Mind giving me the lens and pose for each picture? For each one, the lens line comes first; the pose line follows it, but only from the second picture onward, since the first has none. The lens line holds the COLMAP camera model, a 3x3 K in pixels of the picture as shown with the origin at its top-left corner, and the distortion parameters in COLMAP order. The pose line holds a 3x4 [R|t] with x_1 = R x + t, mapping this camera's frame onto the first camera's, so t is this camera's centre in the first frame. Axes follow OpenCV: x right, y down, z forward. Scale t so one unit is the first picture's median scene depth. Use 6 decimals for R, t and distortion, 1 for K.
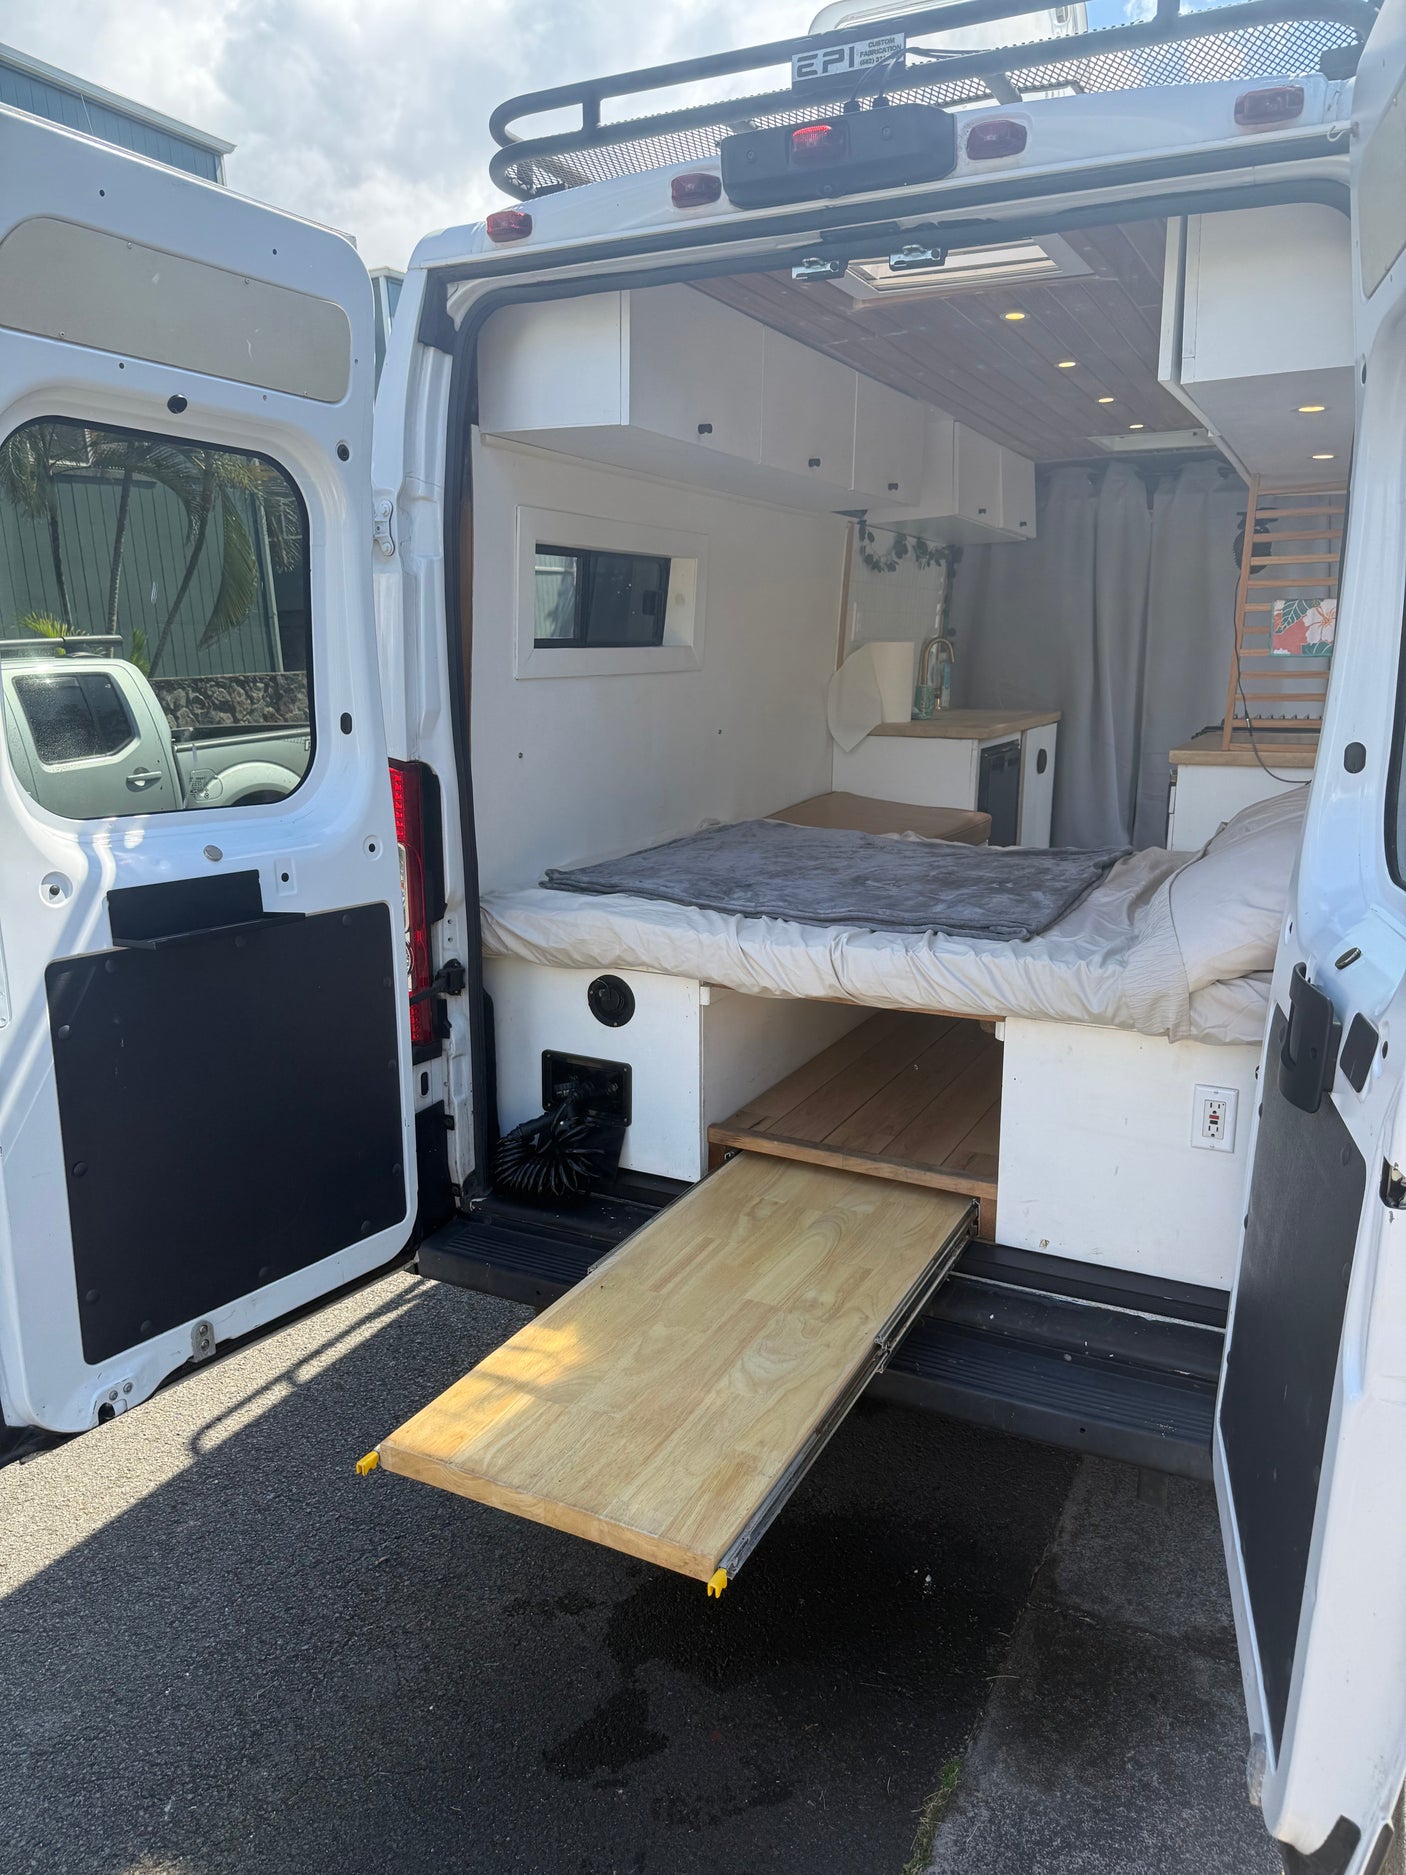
lens RADIAL K [[1316.4, 0, 703.0], [0, 1316.4, 937.5], [0, 0, 1]] dist [-0.005395, -0.005763]
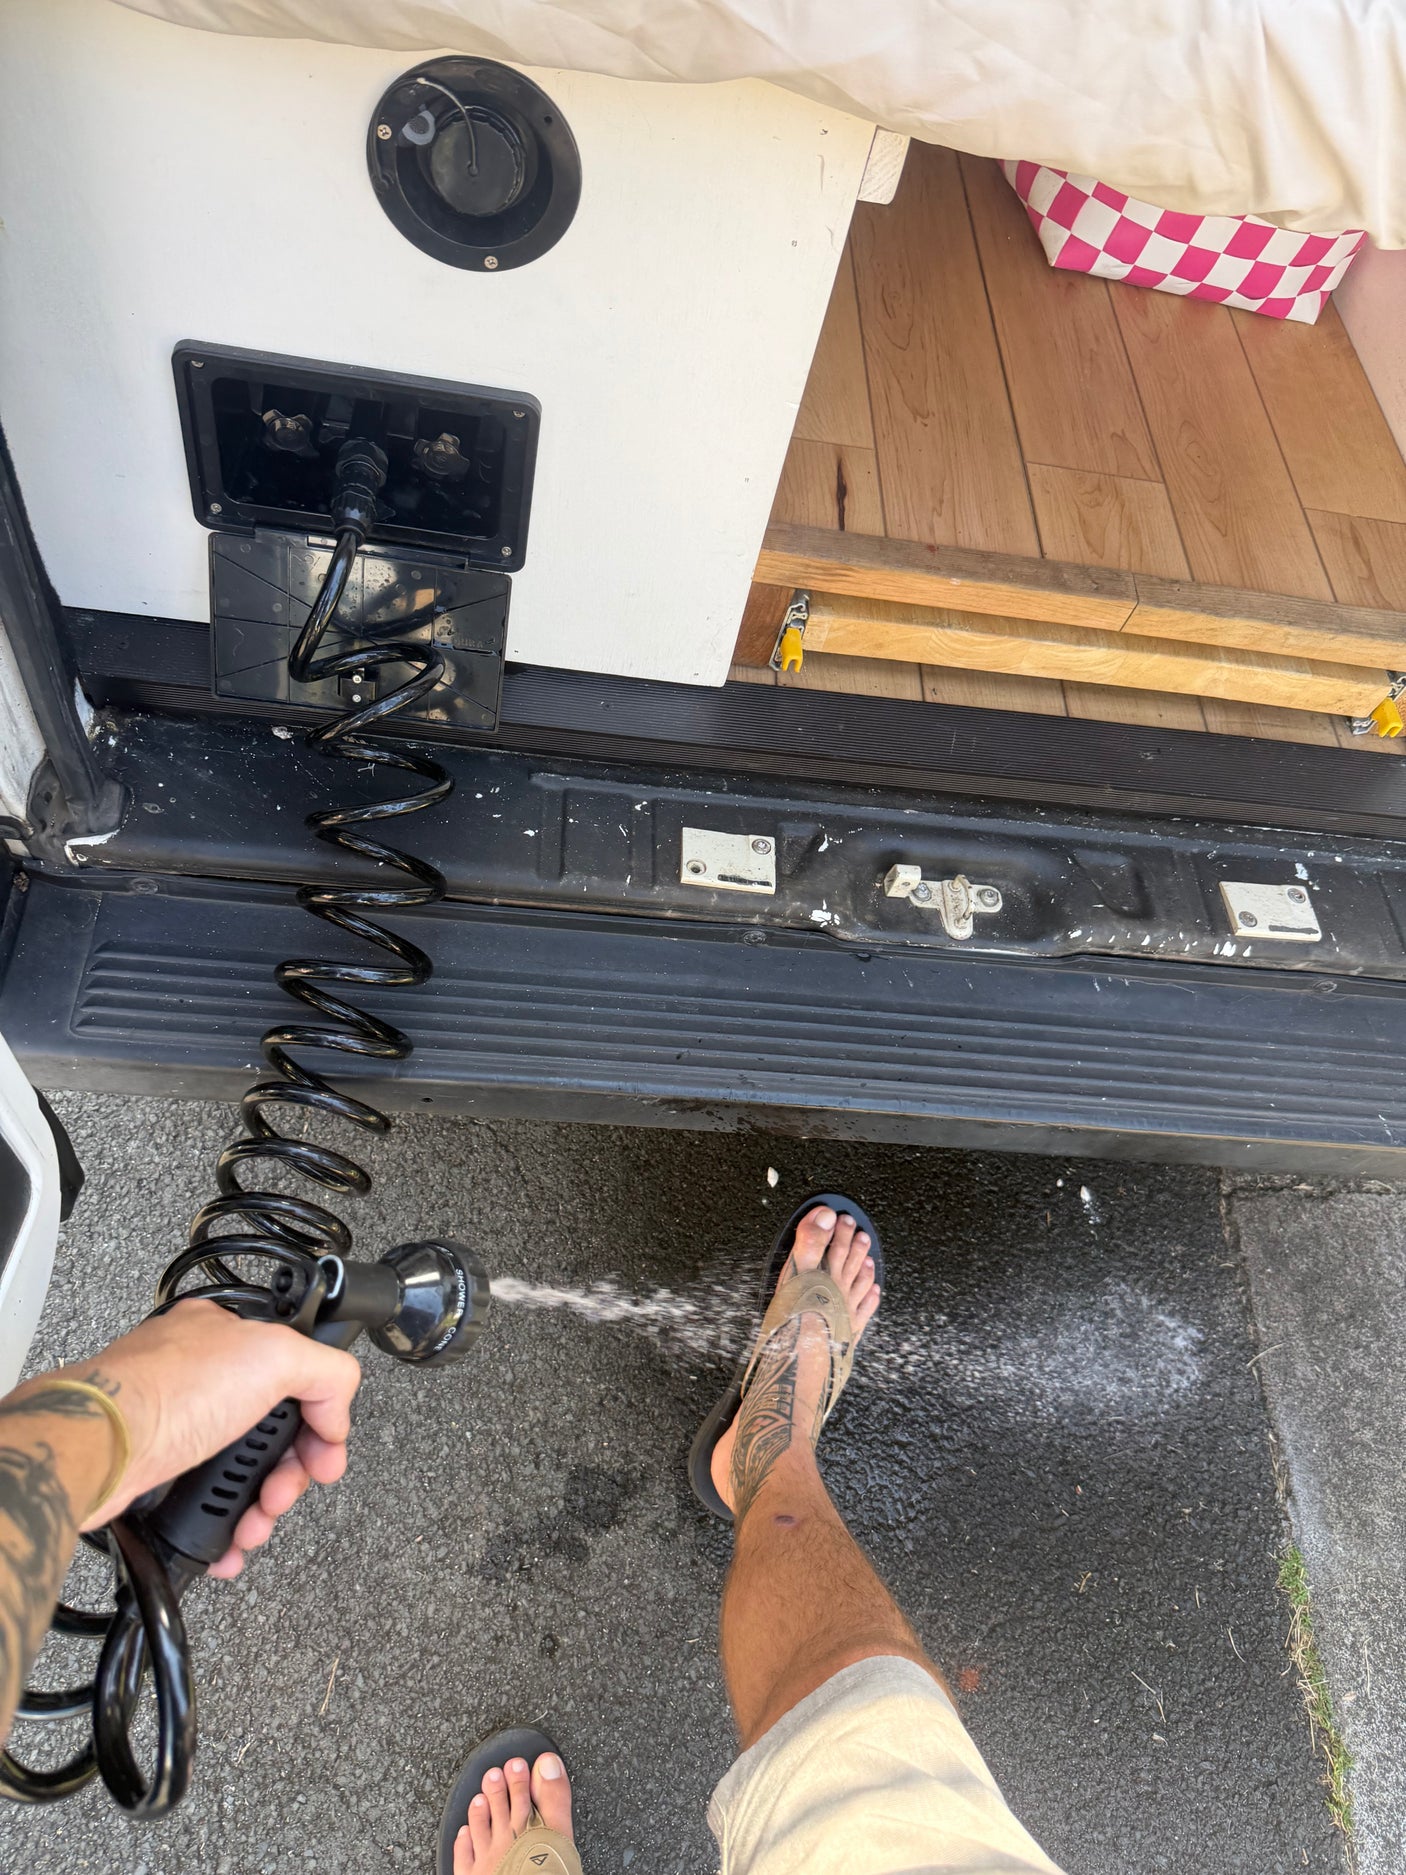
lens RADIAL K [[1316.4, 0, 703.0], [0, 1316.4, 937.5], [0, 0, 1]] dist [-0.005395, -0.005763]
pose [[0.872280, -0.313641, 0.375177, -0.183282], [-0.085178, 0.658042, 0.748148, -0.047173], [-0.481532, -0.684551, 0.547281, 0.812179]]
